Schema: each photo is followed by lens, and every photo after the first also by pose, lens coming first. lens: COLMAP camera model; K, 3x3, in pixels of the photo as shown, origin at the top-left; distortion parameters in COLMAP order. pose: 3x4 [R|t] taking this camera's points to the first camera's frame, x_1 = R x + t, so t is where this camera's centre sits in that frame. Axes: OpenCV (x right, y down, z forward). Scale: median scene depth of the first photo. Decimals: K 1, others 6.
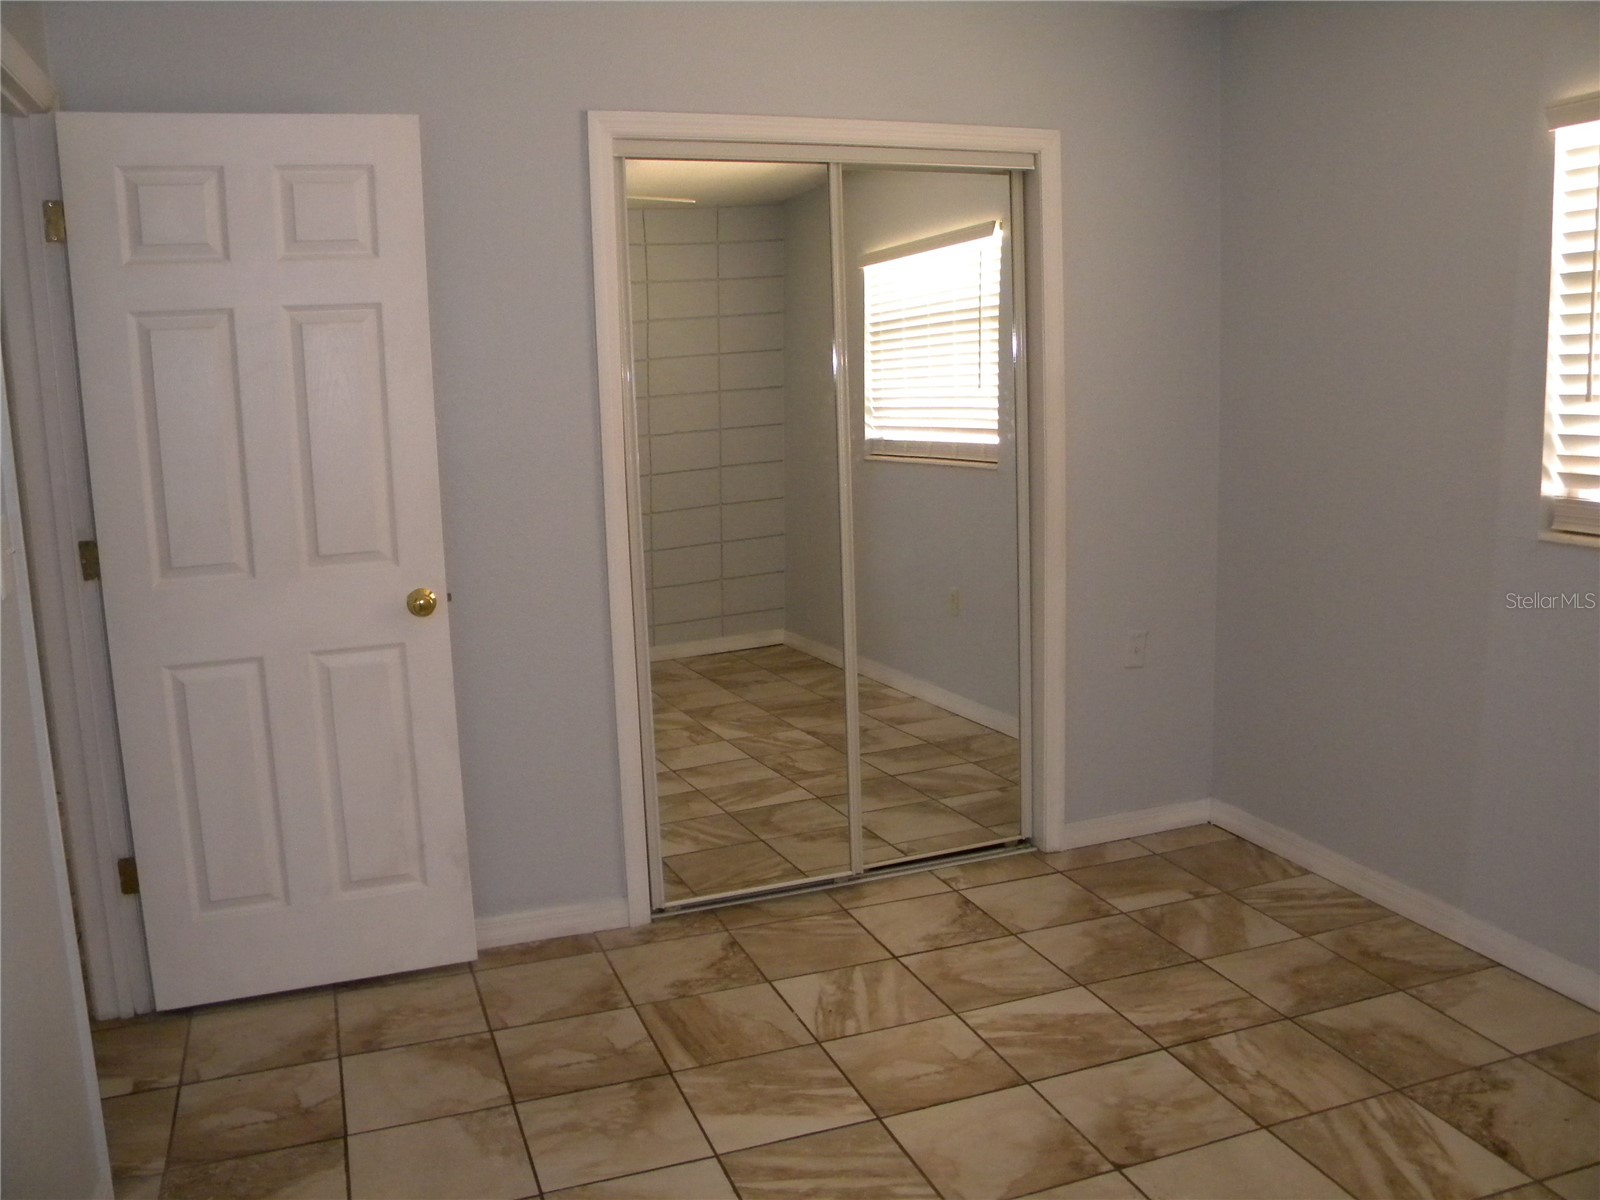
lens RADIAL K [[1358.7, 0, 793.1], [0, 1358.7, 580.5], [0, 0, 1]] dist [-0.186172, 0.162159]
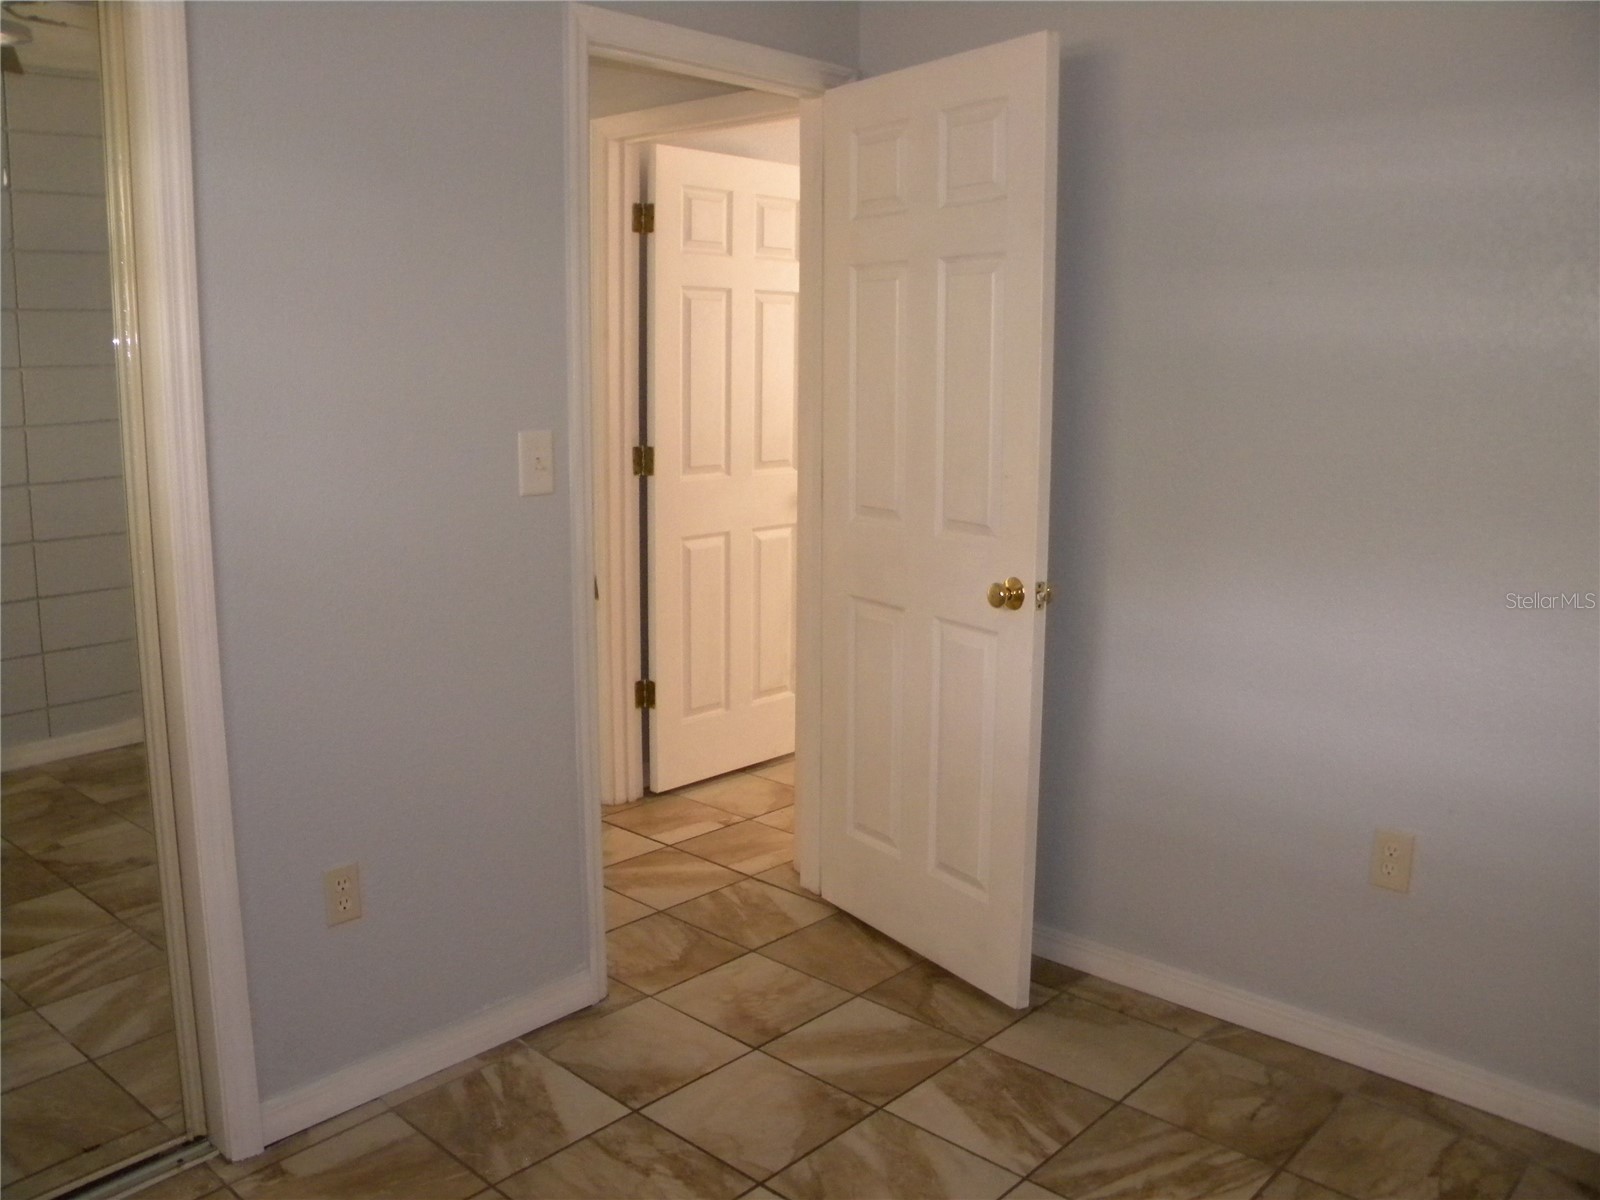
lens RADIAL K [[1358.7, 0, 807.3], [0, 1358.7, 594.2], [0, 0, 1]] dist [-0.186172, 0.162159]
pose [[0.892233, -0.037376, 0.450027, -0.953447], [0.031092, 0.999288, 0.021350, 0.093185], [-0.450505, -0.005057, 0.892760, -0.337444]]
